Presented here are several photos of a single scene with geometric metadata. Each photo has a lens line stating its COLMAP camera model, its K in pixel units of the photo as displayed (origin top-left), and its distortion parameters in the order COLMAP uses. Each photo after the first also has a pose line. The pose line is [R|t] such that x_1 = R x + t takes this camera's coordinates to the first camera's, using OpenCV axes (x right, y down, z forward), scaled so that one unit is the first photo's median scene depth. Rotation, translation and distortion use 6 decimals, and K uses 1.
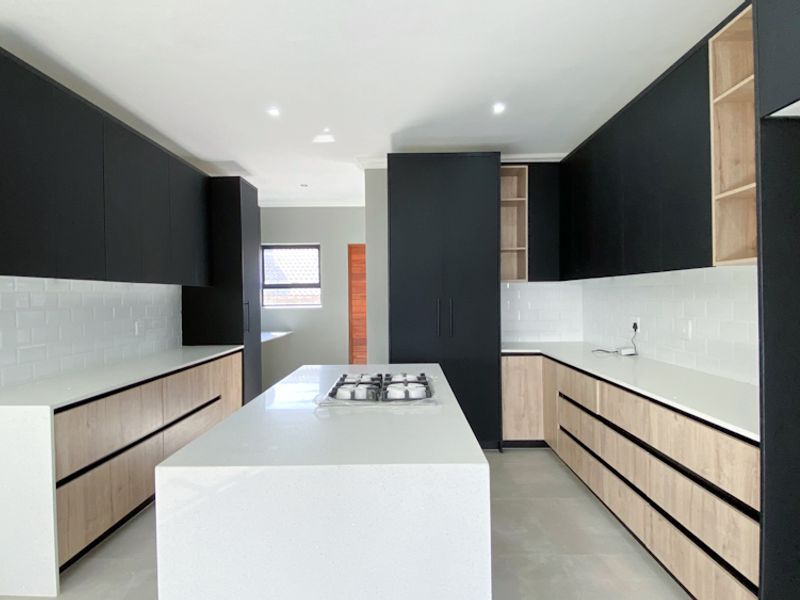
lens RADIAL K [[424.1, 0, 396.1], [0, 424.1, 300.5], [0, 0, 1]] dist [-0.000926, -0.000666]
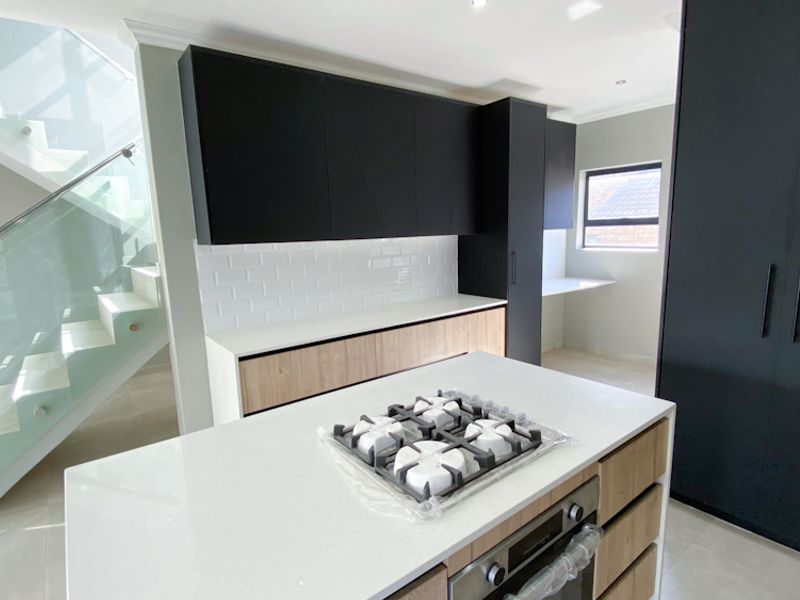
lens RADIAL K [[424.1, 0, 396.1], [0, 424.1, 300.5], [0, 0, 1]] dist [-0.000926, -0.000666]
pose [[0.614150, 0.118437, -0.780252, 0.179893], [0.020786, 0.985904, 0.166015, -0.043673], [0.788916, -0.118177, 0.603031, 0.278502]]
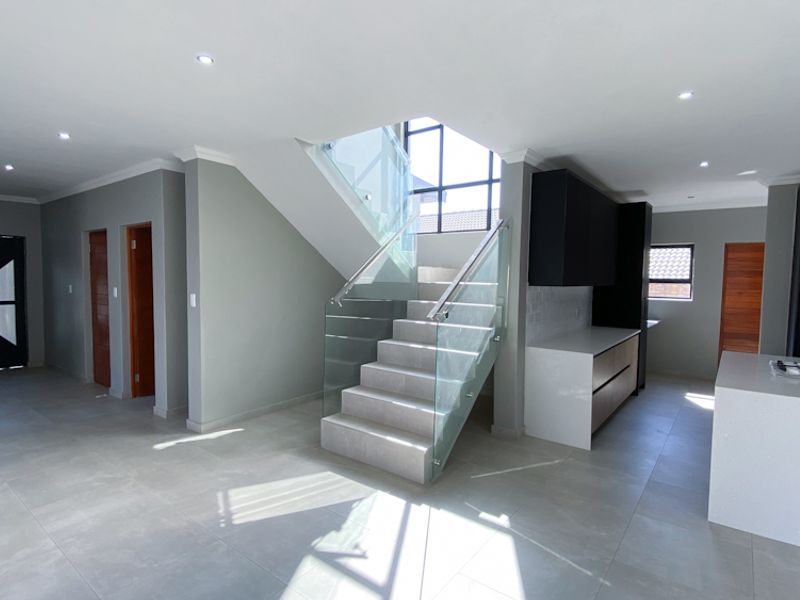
lens RADIAL K [[442.7, 0, 399.3], [0, 442.7, 303.7], [0, 0, 1]] dist [0.002315, -0.000269]
pose [[0.805411, 0.062389, -0.589424, -0.151028], [-0.028967, 0.997400, 0.065991, -0.044584], [0.592009, -0.036076, 0.805124, -0.550552]]
